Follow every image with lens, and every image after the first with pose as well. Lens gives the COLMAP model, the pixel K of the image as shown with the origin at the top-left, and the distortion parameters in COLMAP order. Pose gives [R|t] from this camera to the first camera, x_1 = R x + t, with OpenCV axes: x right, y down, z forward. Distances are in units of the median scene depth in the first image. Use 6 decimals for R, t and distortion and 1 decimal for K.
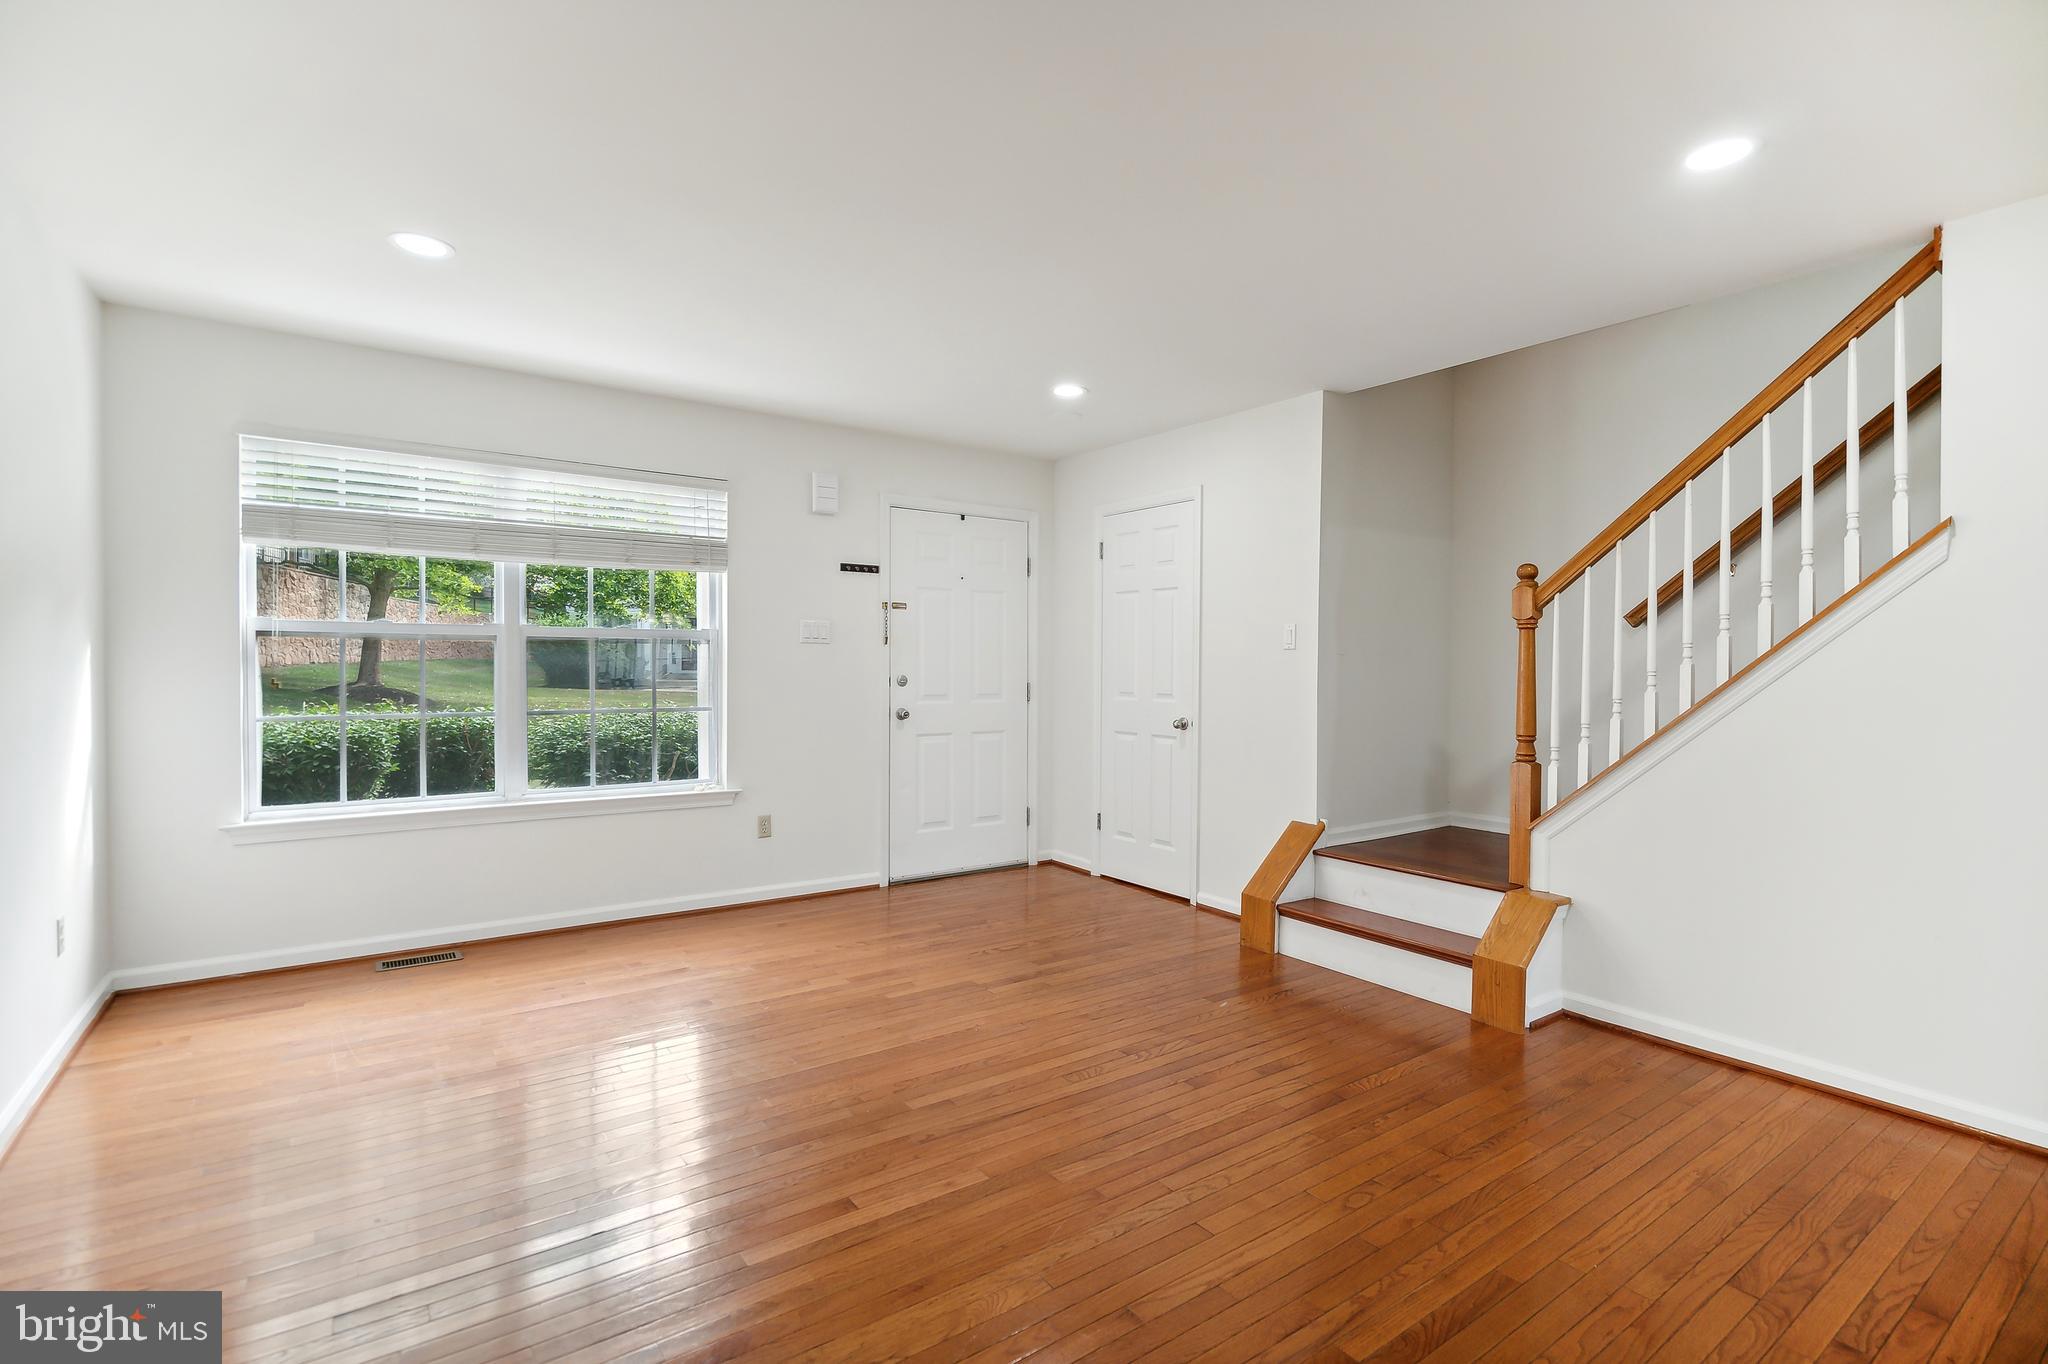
lens RADIAL K [[959.0, 0, 1030.2], [0, 959.0, 672.6], [0, 0, 1]] dist [-0.007487, 0.003096]
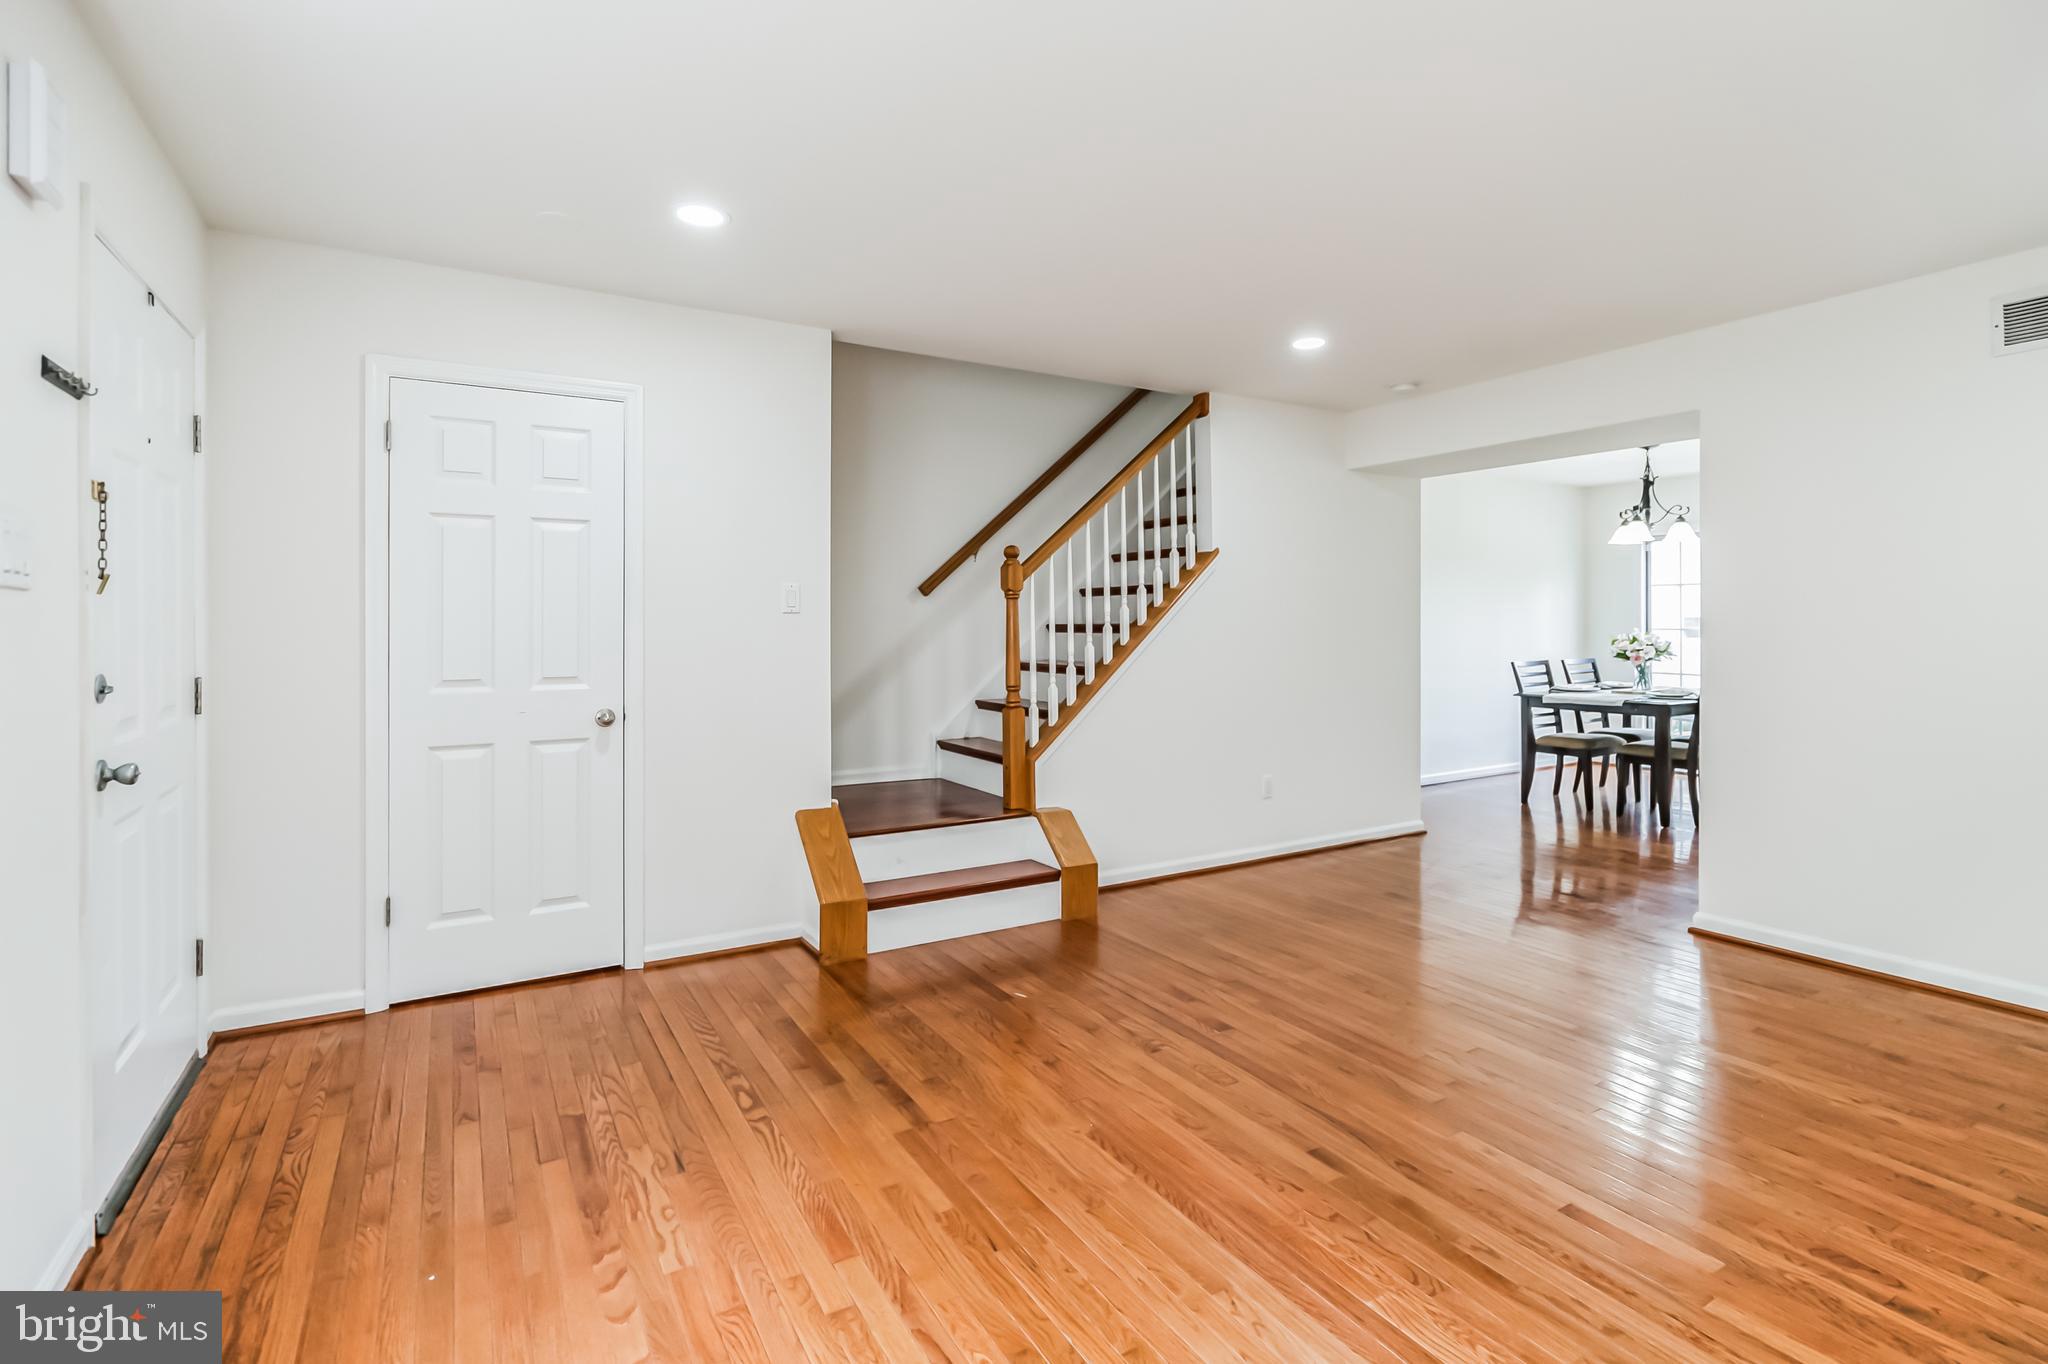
lens RADIAL K [[959.0, 0, 1046.4], [0, 959.0, 626.0], [0, 0, 1]] dist [-0.007487, 0.003096]
pose [[0.084124, -0.011176, 0.996393, -0.610175], [0.013152, 0.999862, 0.010105, -0.020058], [-0.996368, 0.012255, 0.084260, 0.748270]]
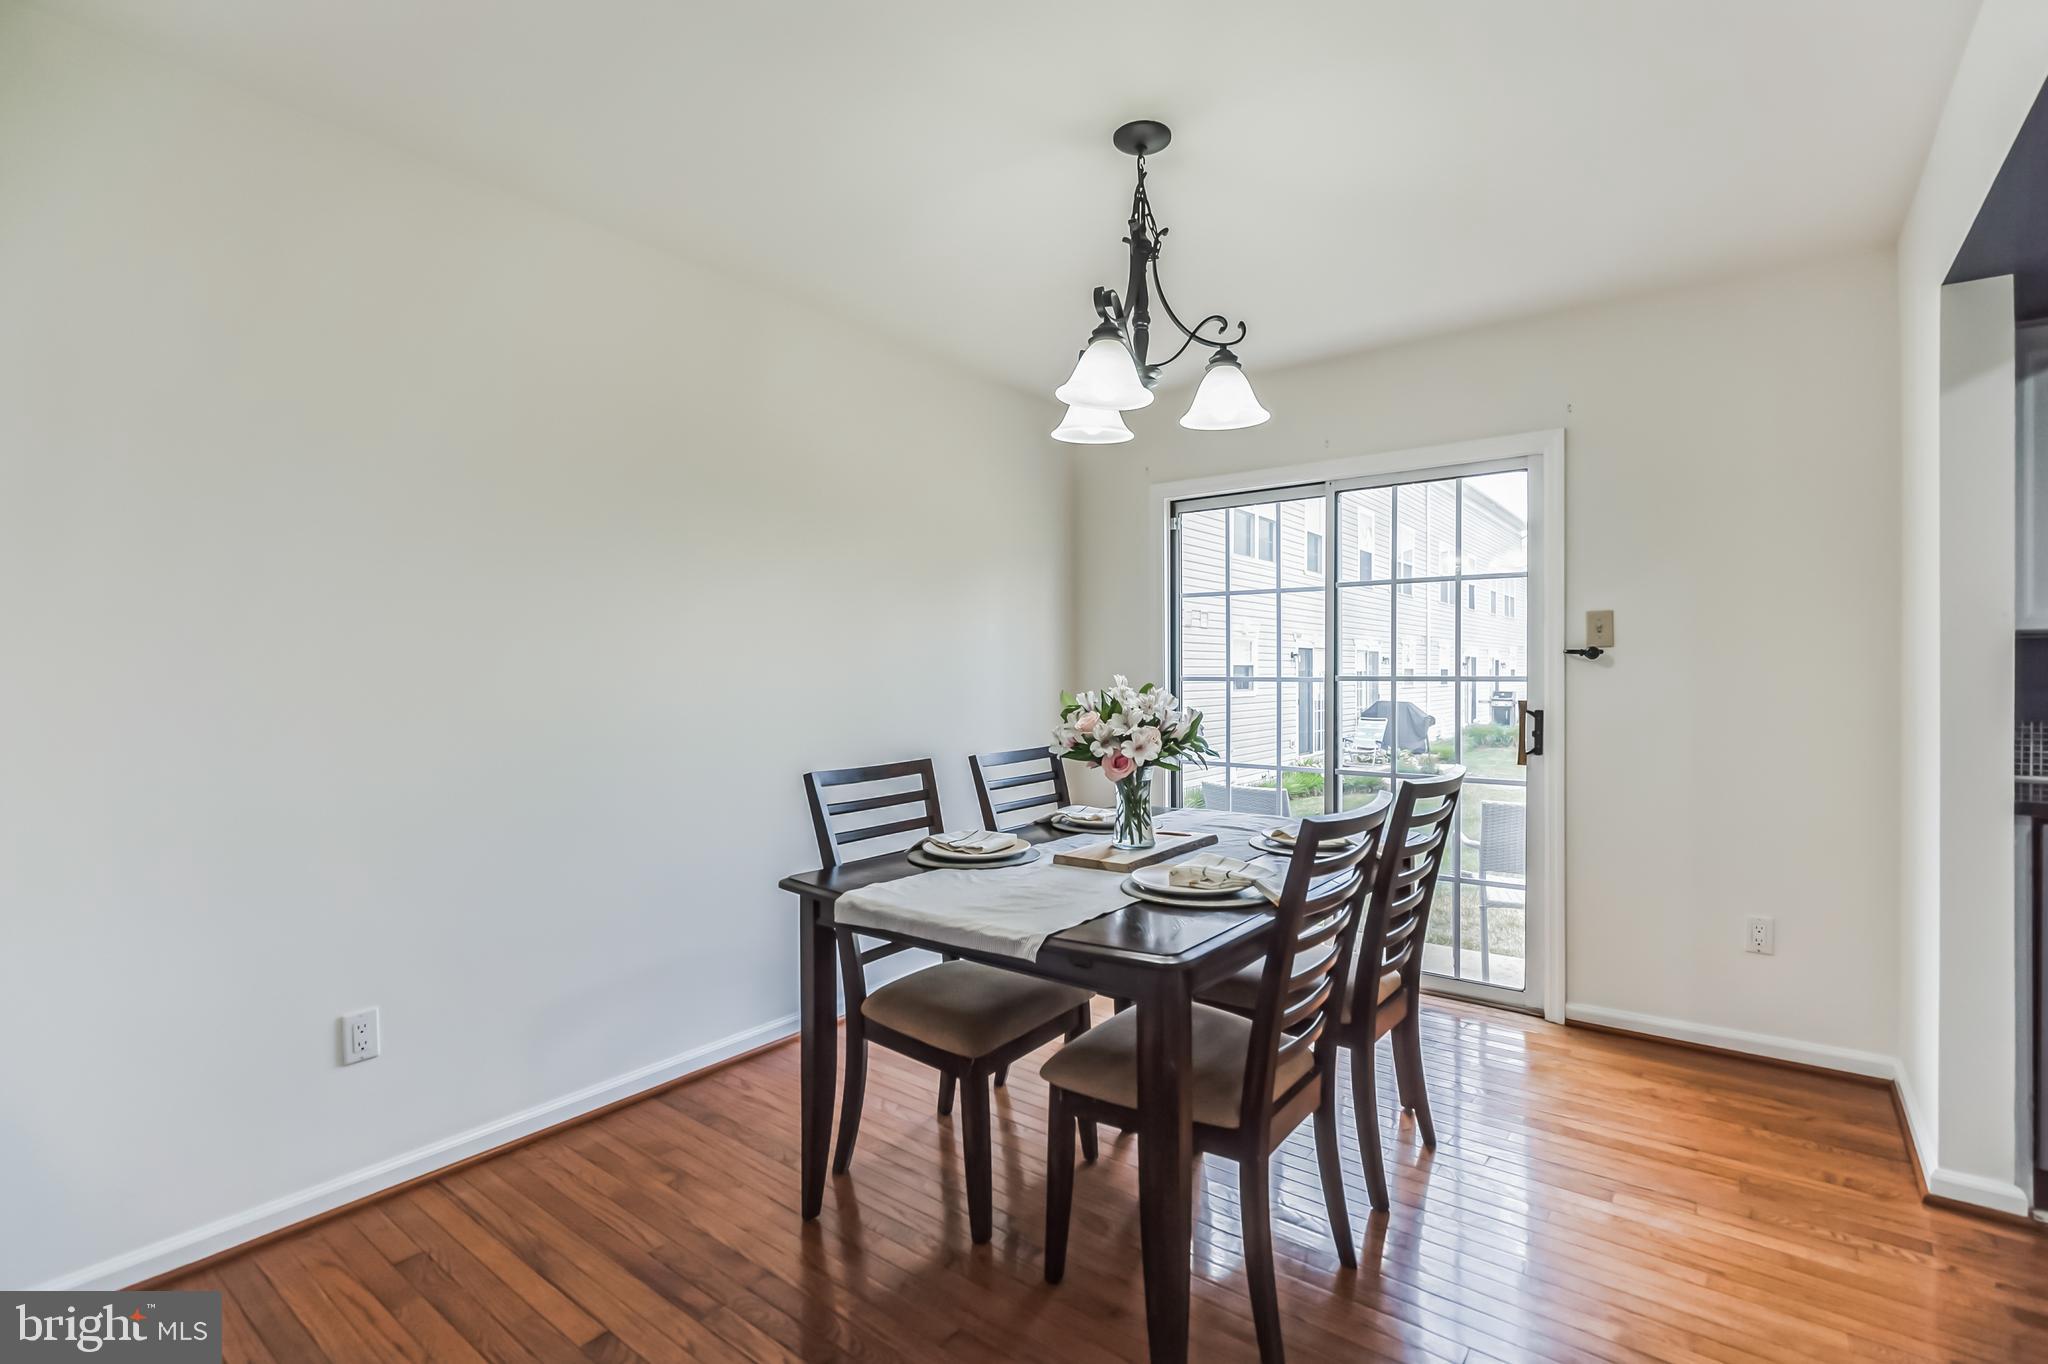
lens RADIAL K [[959.0, 0, 1024.5], [0, 959.0, 682.0], [0, 0, 1]] dist [-0.007487, 0.003096]
pose [[-0.276235, -0.013109, 0.961001, 0.544134], [0.008635, 0.999833, 0.016120, 0.007194], [-0.961051, 0.012751, -0.276076, 0.105747]]
